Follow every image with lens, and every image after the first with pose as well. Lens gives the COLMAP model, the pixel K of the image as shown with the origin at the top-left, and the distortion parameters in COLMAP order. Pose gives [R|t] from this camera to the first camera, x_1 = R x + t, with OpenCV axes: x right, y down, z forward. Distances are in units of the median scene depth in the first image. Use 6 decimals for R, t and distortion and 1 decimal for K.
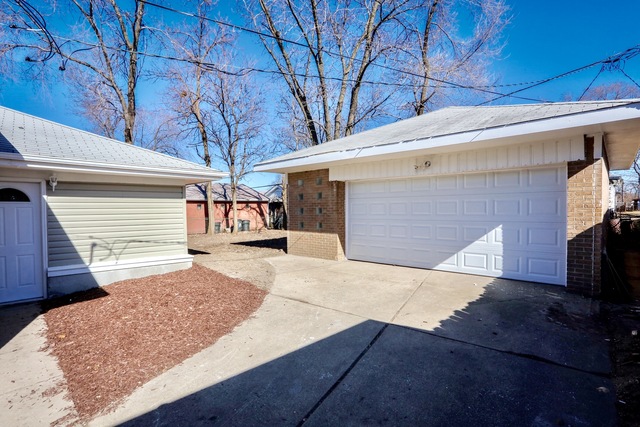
lens RADIAL K [[313.3, 0, 324.3], [0, 313.3, 214.0], [0, 0, 1]] dist [-0.046629, 0.003608]
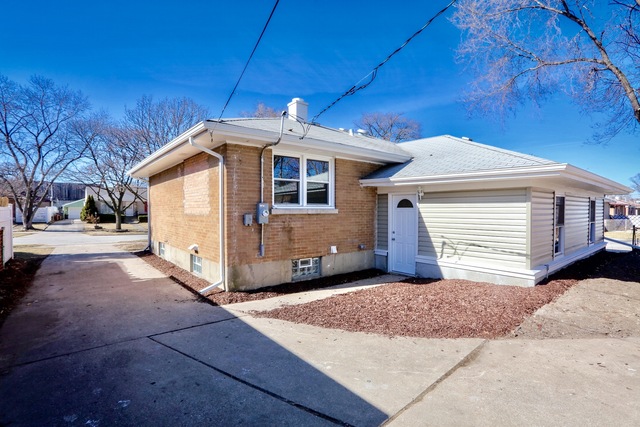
lens RADIAL K [[313.3, 0, 323.9], [0, 313.3, 212.7], [0, 0, 1]] dist [-0.046629, 0.003608]
pose [[-0.115873, 0.010726, -0.993206, 0.546411], [-0.016307, 0.999786, 0.012700, -0.028369], [0.993130, 0.017668, -0.115674, 0.724992]]
